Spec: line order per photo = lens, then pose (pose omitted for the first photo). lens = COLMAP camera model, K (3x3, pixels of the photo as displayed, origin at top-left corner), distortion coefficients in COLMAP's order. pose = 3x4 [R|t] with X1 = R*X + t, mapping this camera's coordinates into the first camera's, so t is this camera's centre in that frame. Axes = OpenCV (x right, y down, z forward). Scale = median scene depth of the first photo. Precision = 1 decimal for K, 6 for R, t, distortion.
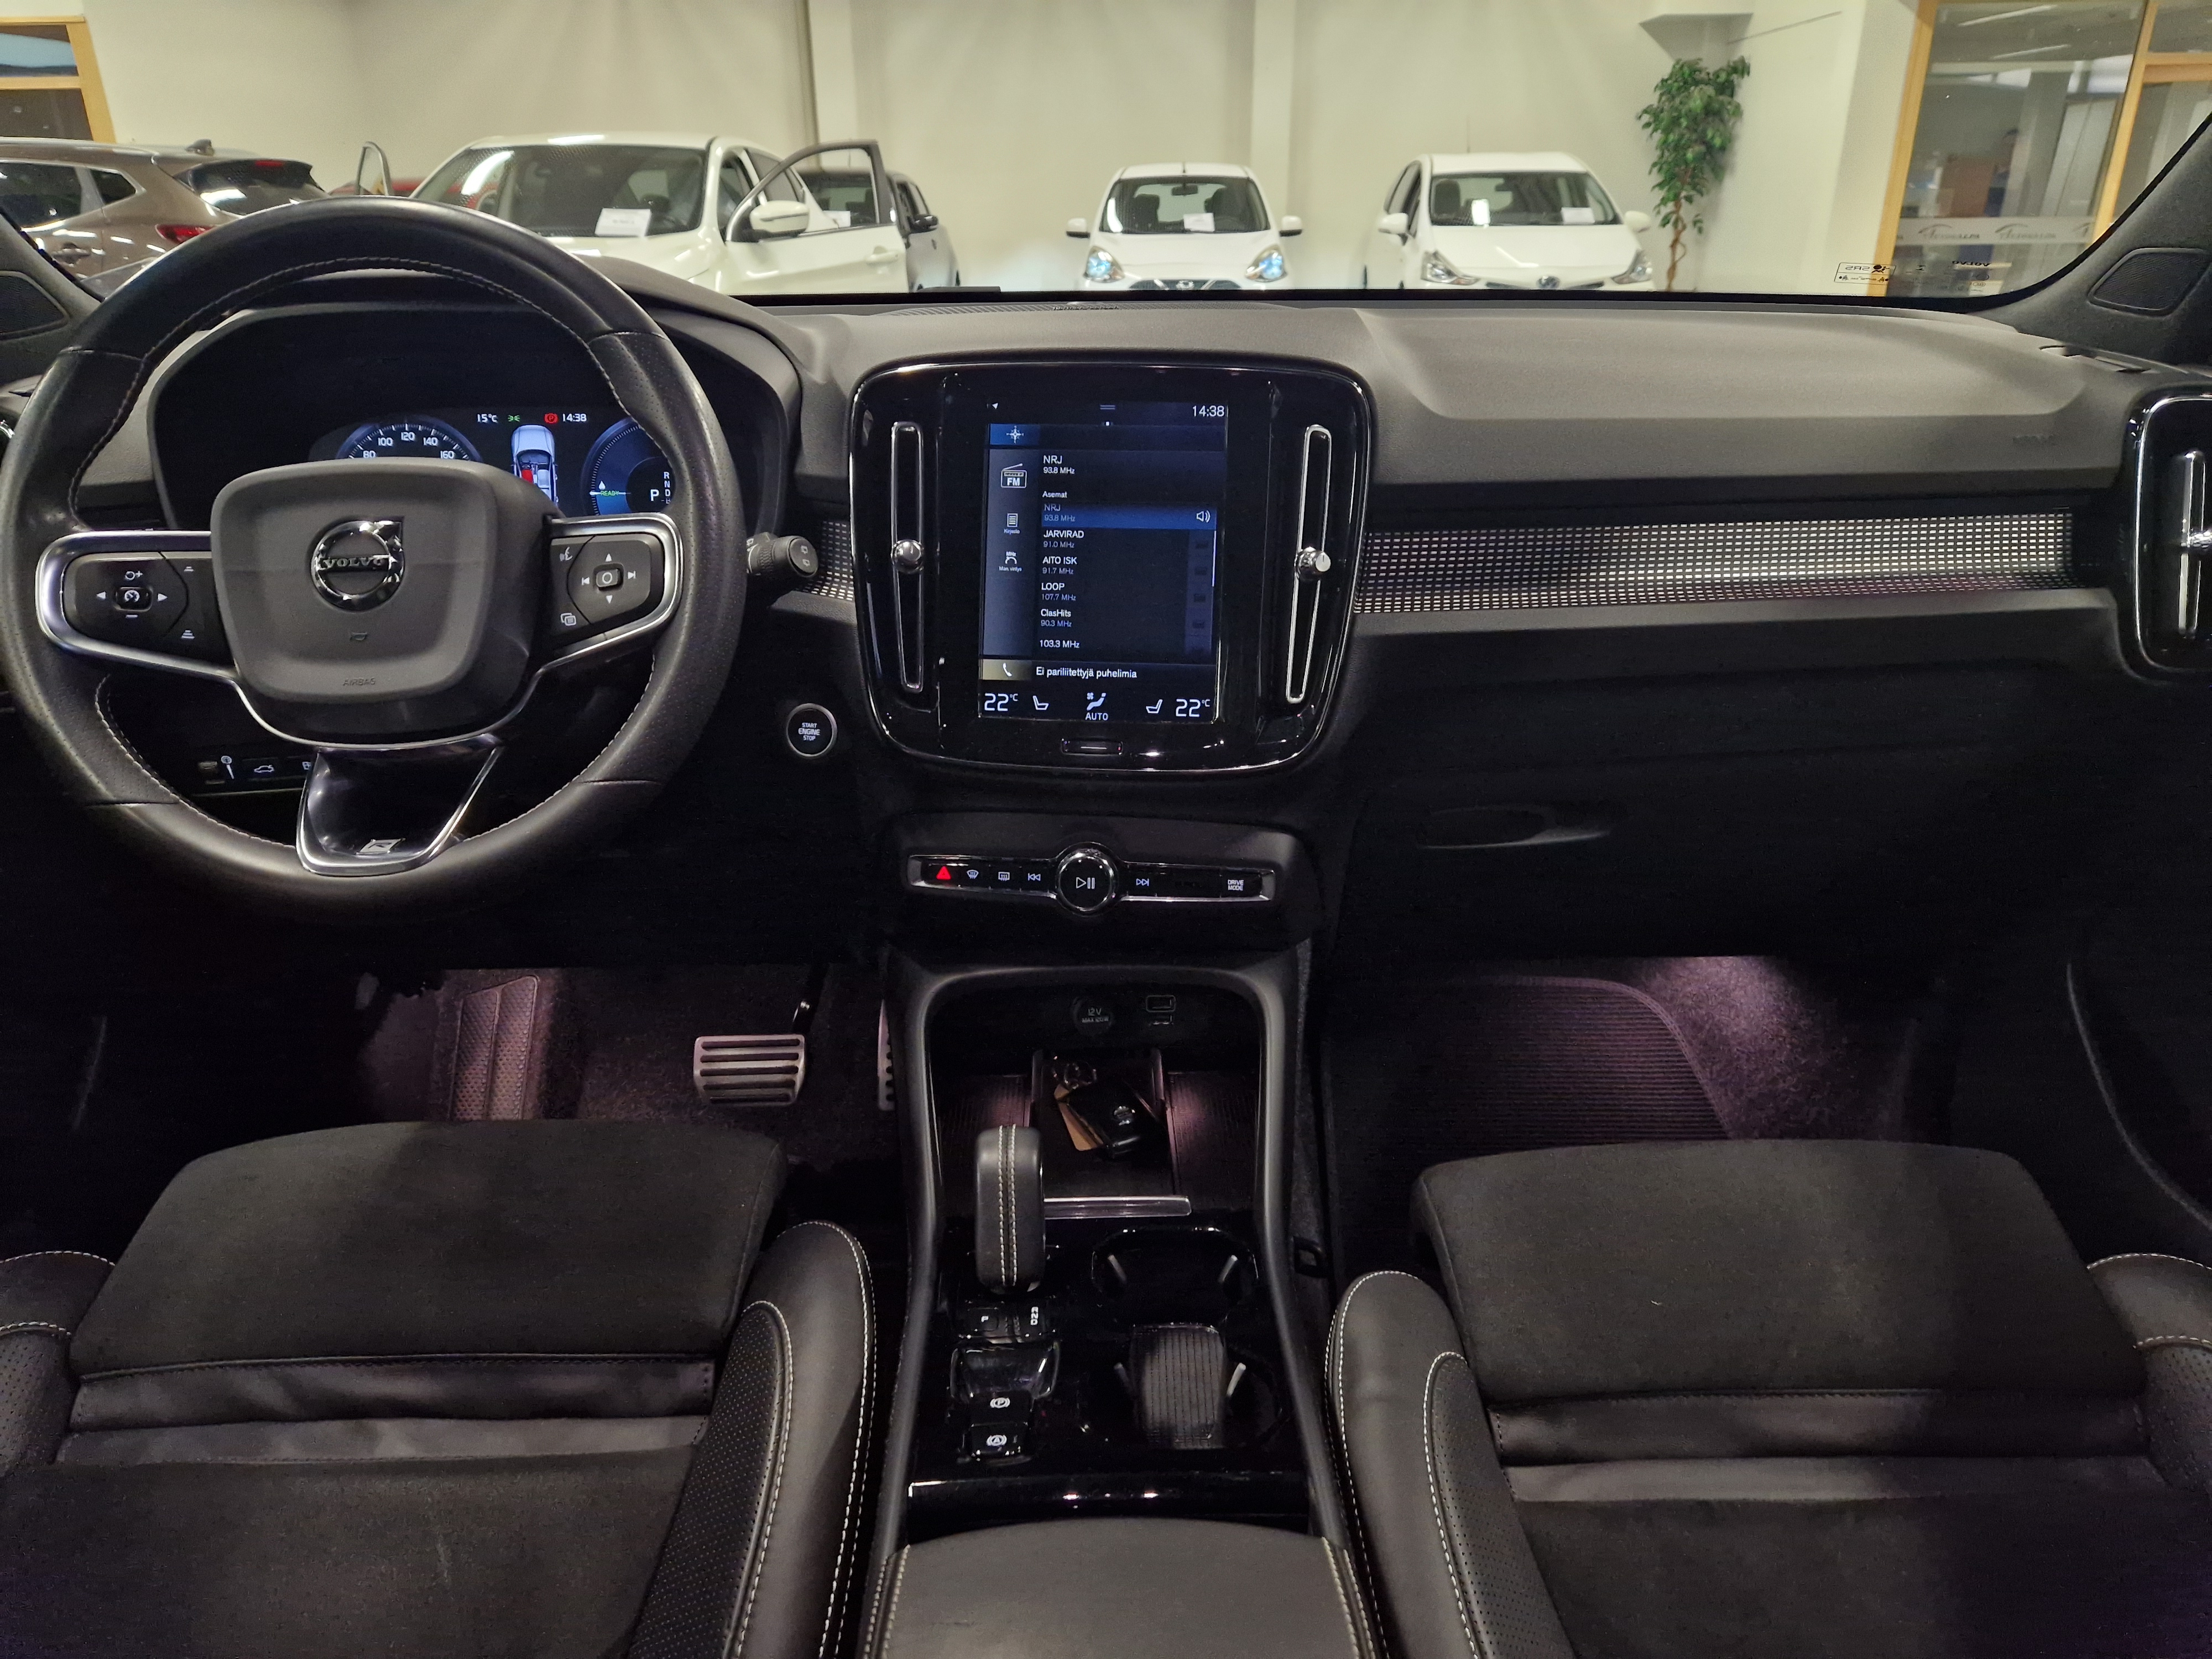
lens RADIAL K [[1483.7, 0, 1110.4], [0, 1483.7, 850.2], [0, 0, 1]] dist [0.053735, -0.049409]
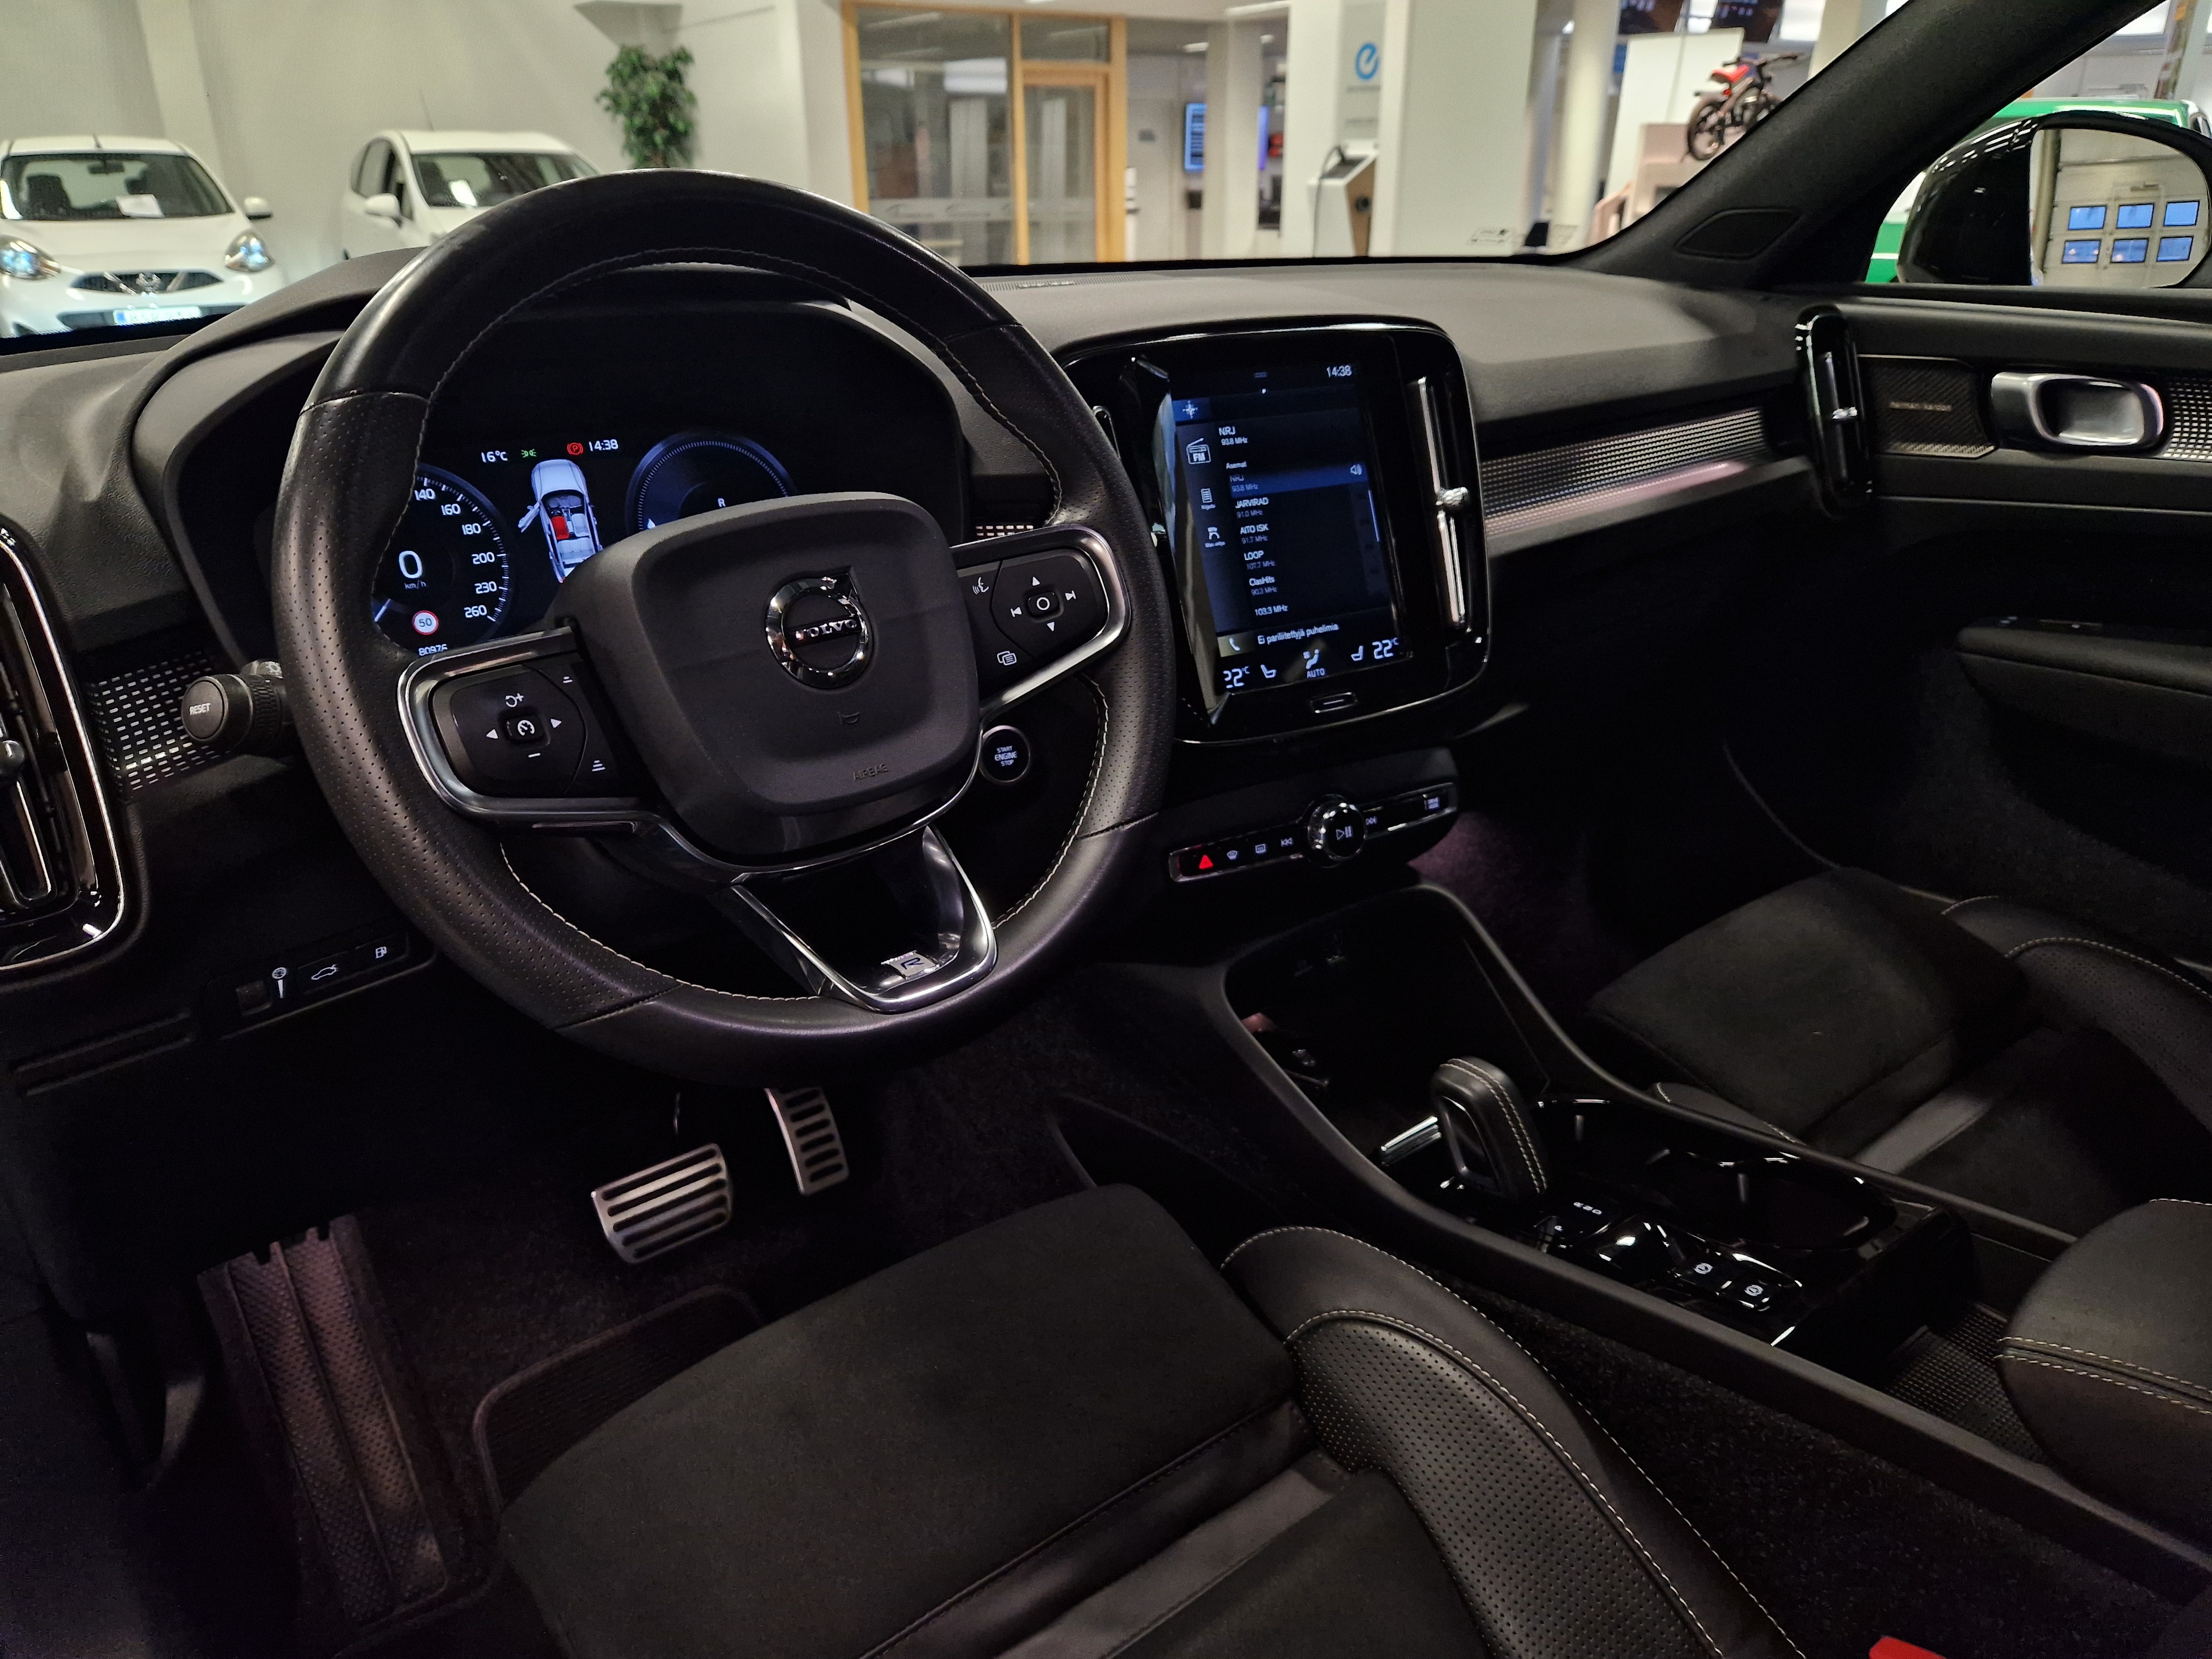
lens RADIAL K [[1488.4, 0, 1061.4], [0, 1488.4, 826.8], [0, 0, 1]] dist [0.066840, -0.071291]
pose [[0.808641, -0.234250, 0.539654, -0.717770], [0.237098, 0.969278, 0.065460, -0.094280], [-0.538409, 0.075017, 0.839338, 0.229600]]
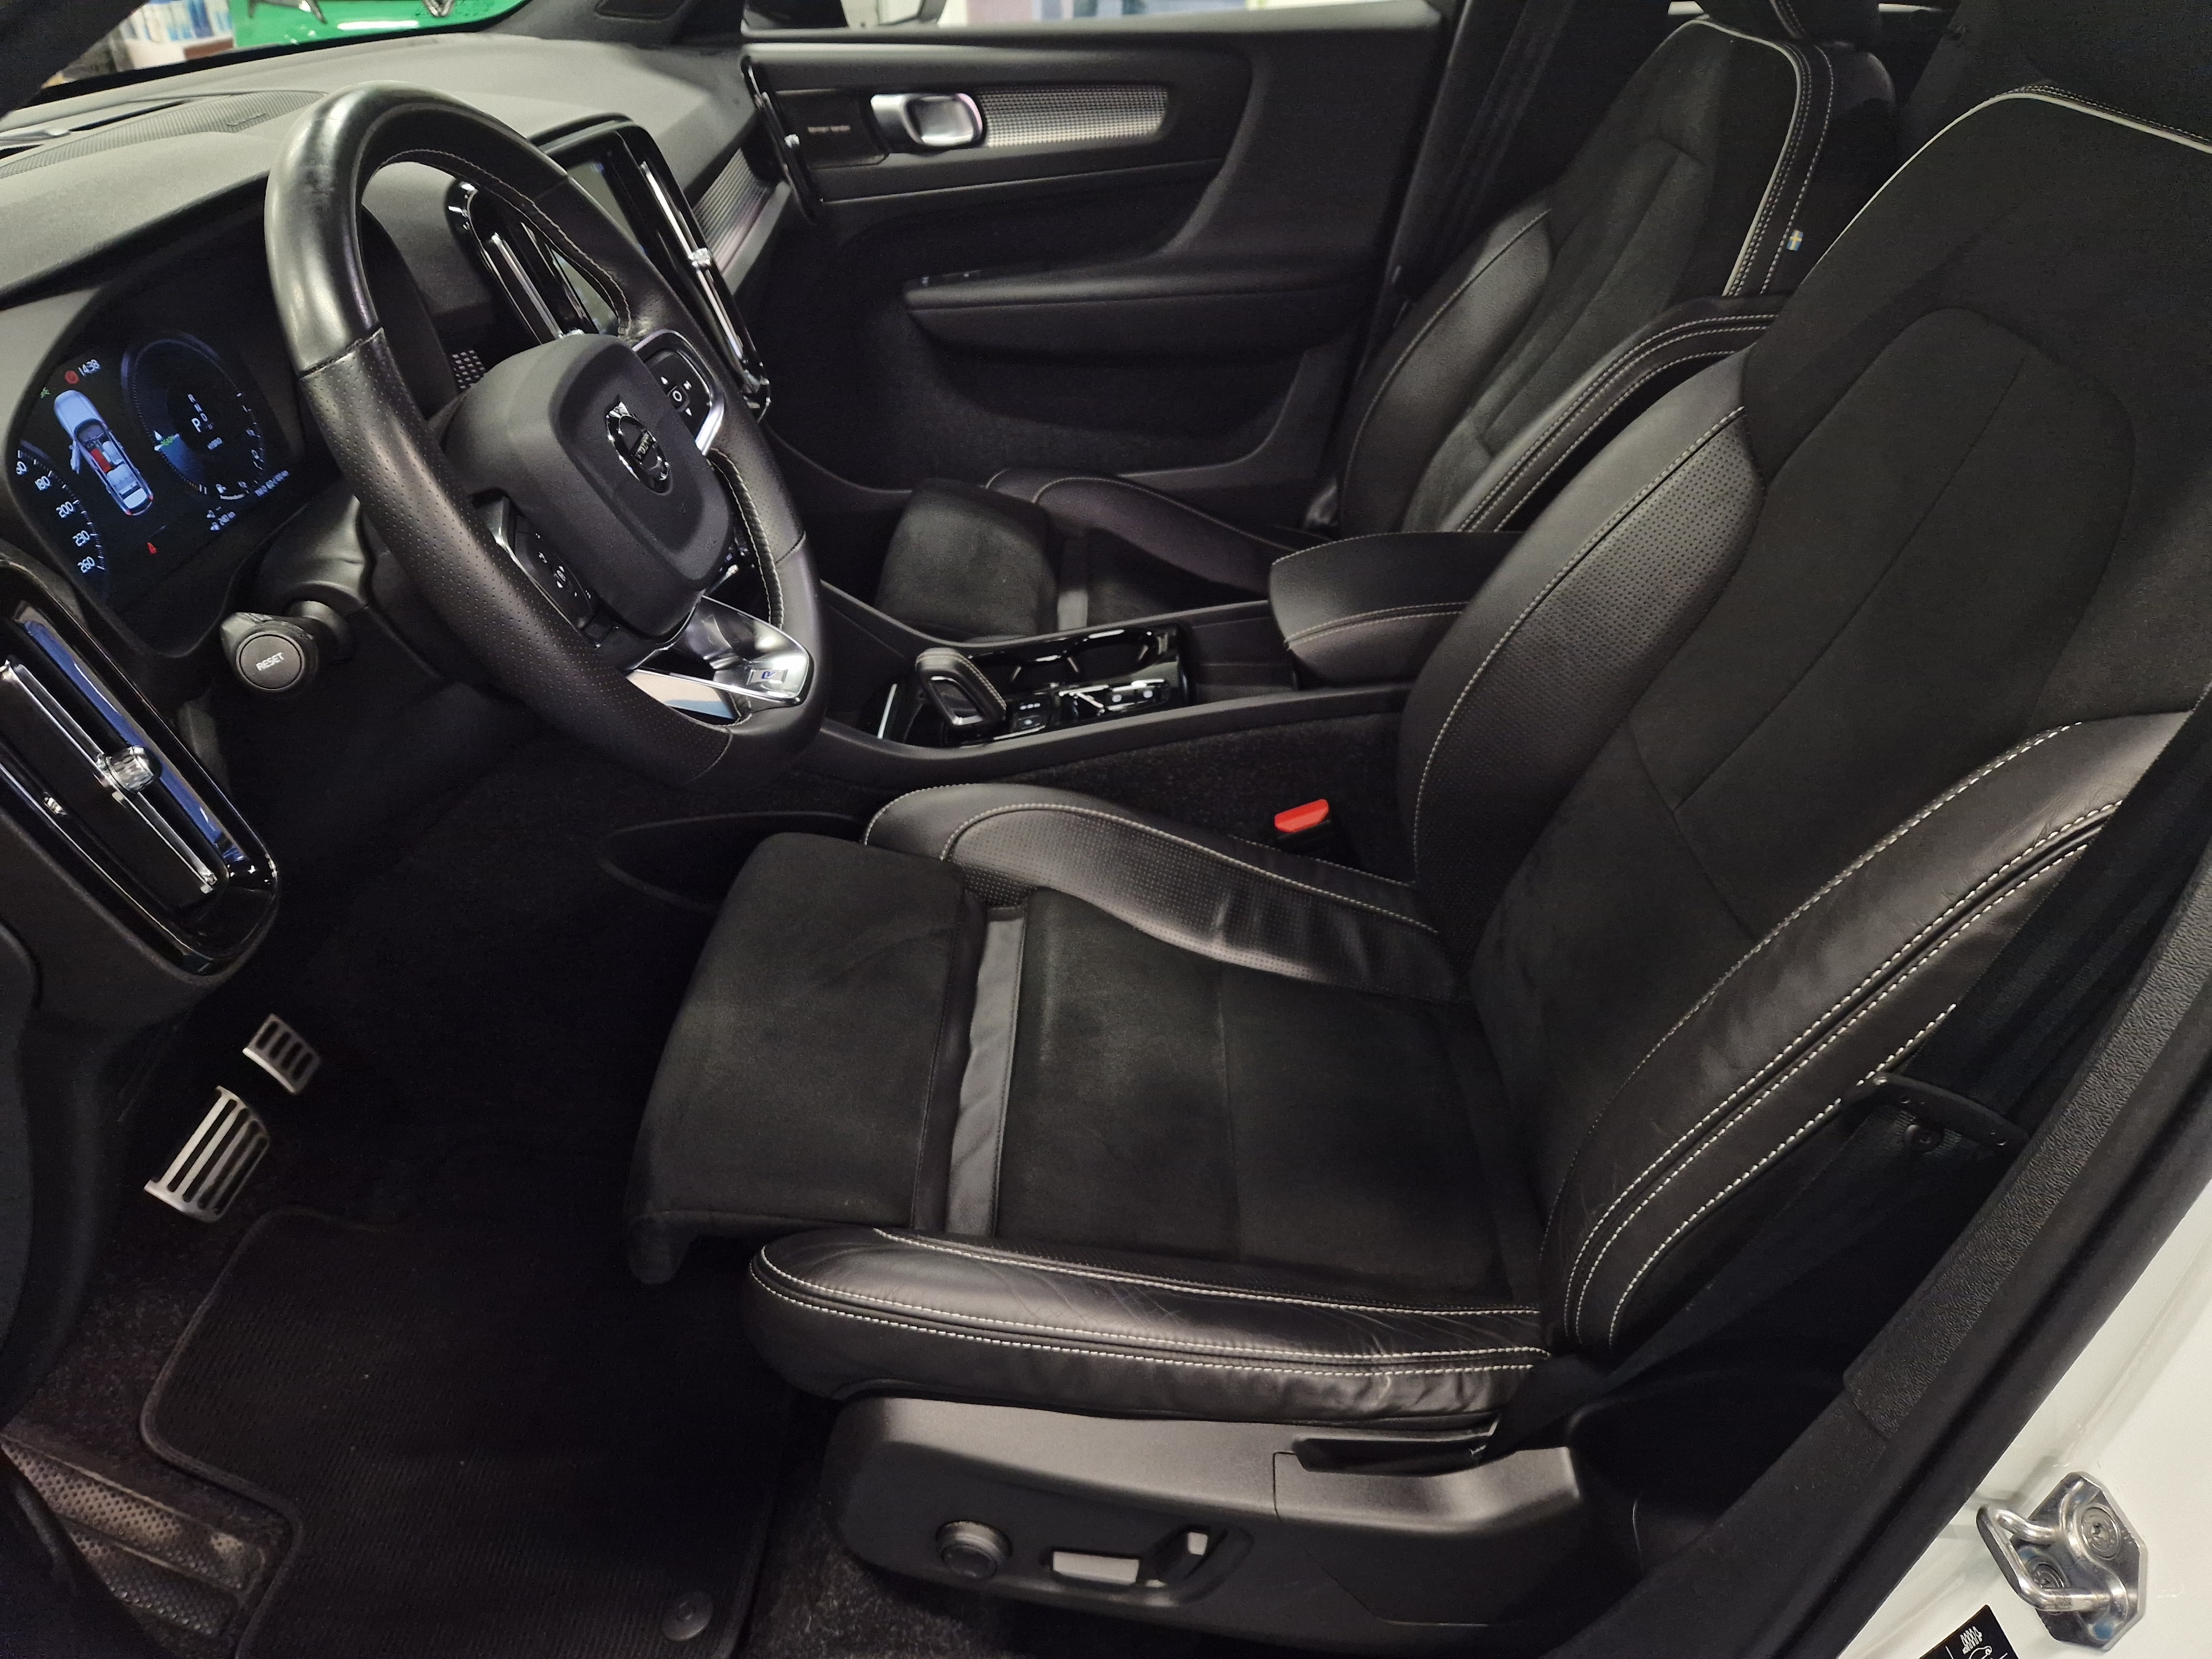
lens RADIAL K [[1534.7, 0, 1108.1], [0, 1534.7, 815.4], [0, 0, 1]] dist [0.055906, -0.055568]
pose [[0.032059, -0.539820, 0.841170, -1.278007], [0.399470, 0.778381, 0.484301, -0.320896], [-0.916186, 0.320495, 0.240596, 0.443837]]
